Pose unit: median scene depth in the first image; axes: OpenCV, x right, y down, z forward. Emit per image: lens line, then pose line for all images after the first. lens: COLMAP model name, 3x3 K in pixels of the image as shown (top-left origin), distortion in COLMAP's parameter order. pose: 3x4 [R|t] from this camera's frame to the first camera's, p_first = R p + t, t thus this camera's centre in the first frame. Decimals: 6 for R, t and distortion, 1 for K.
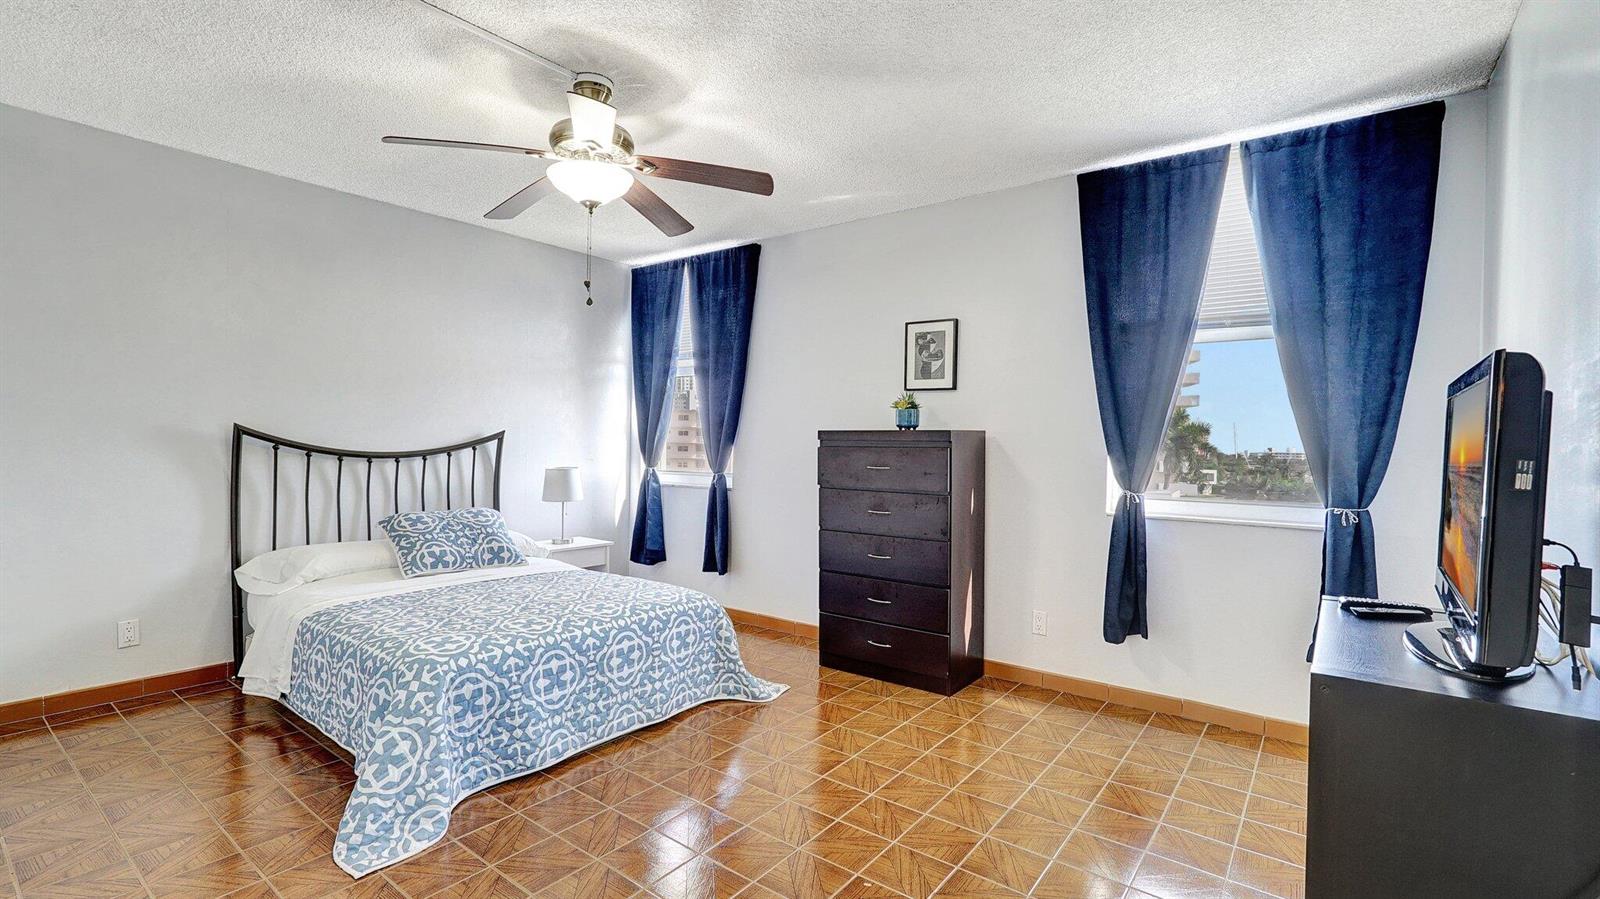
lens RADIAL K [[715.4, 0, 795.9], [0, 715.4, 449.8], [0, 0, 1]] dist [-0.015820, 0.006777]
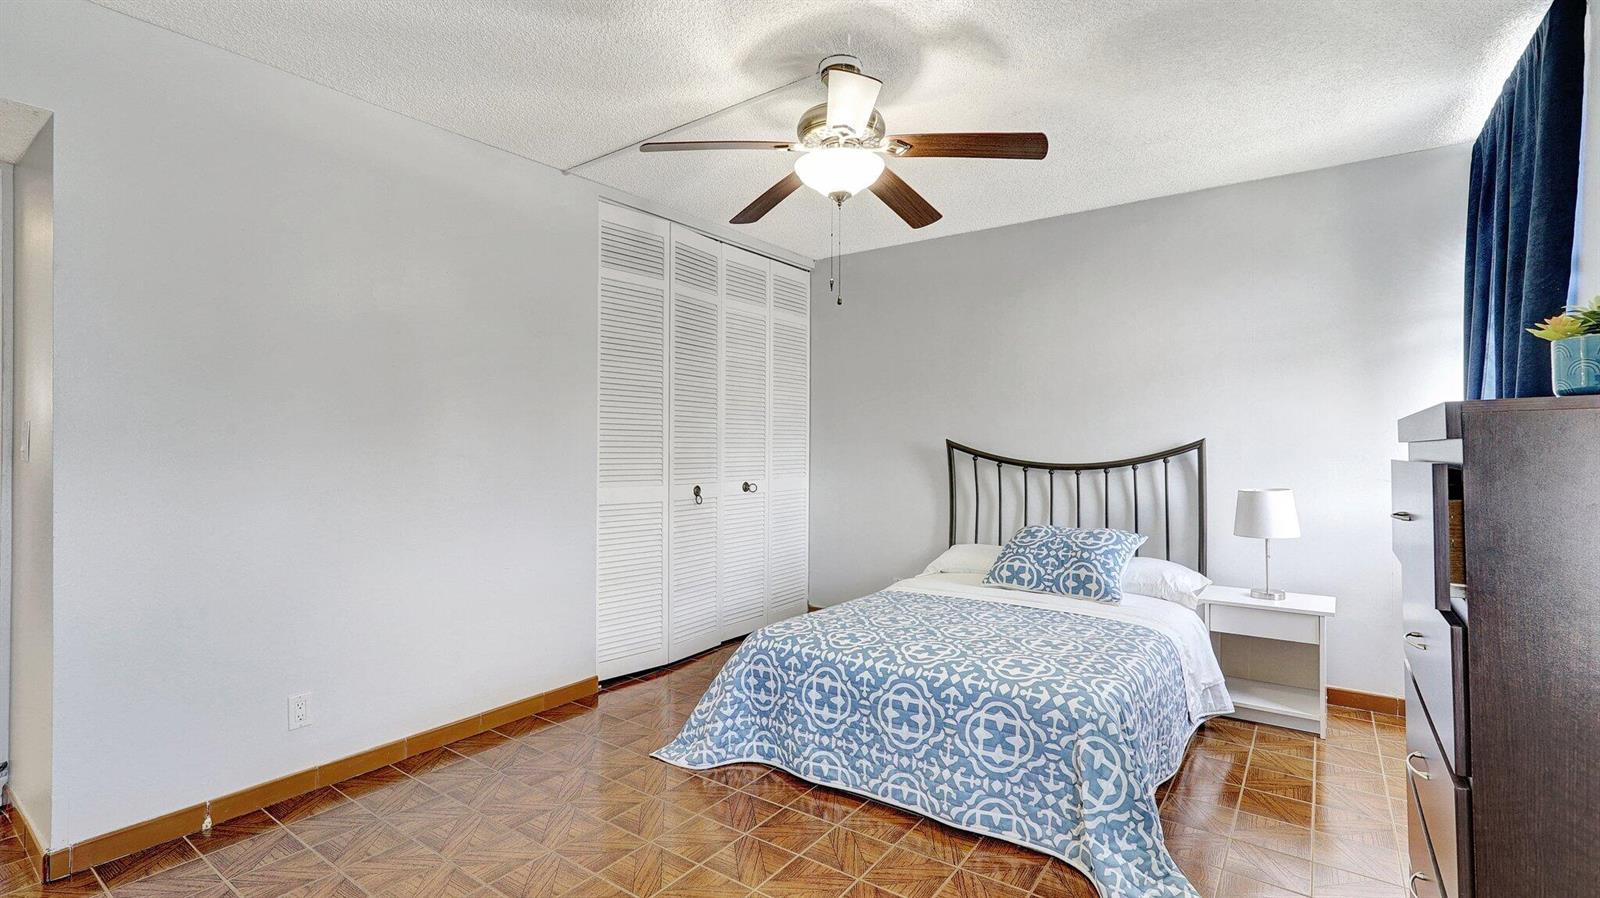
lens RADIAL K [[715.4, 0, 761.7], [0, 715.4, 434.9], [0, 0, 1]] dist [-0.015820, 0.006777]
pose [[0.012277, -0.034518, -0.999329, 0.503209], [-0.006394, 0.999381, -0.034599, 0.000726], [0.999904, 0.006815, 0.012048, 0.708880]]
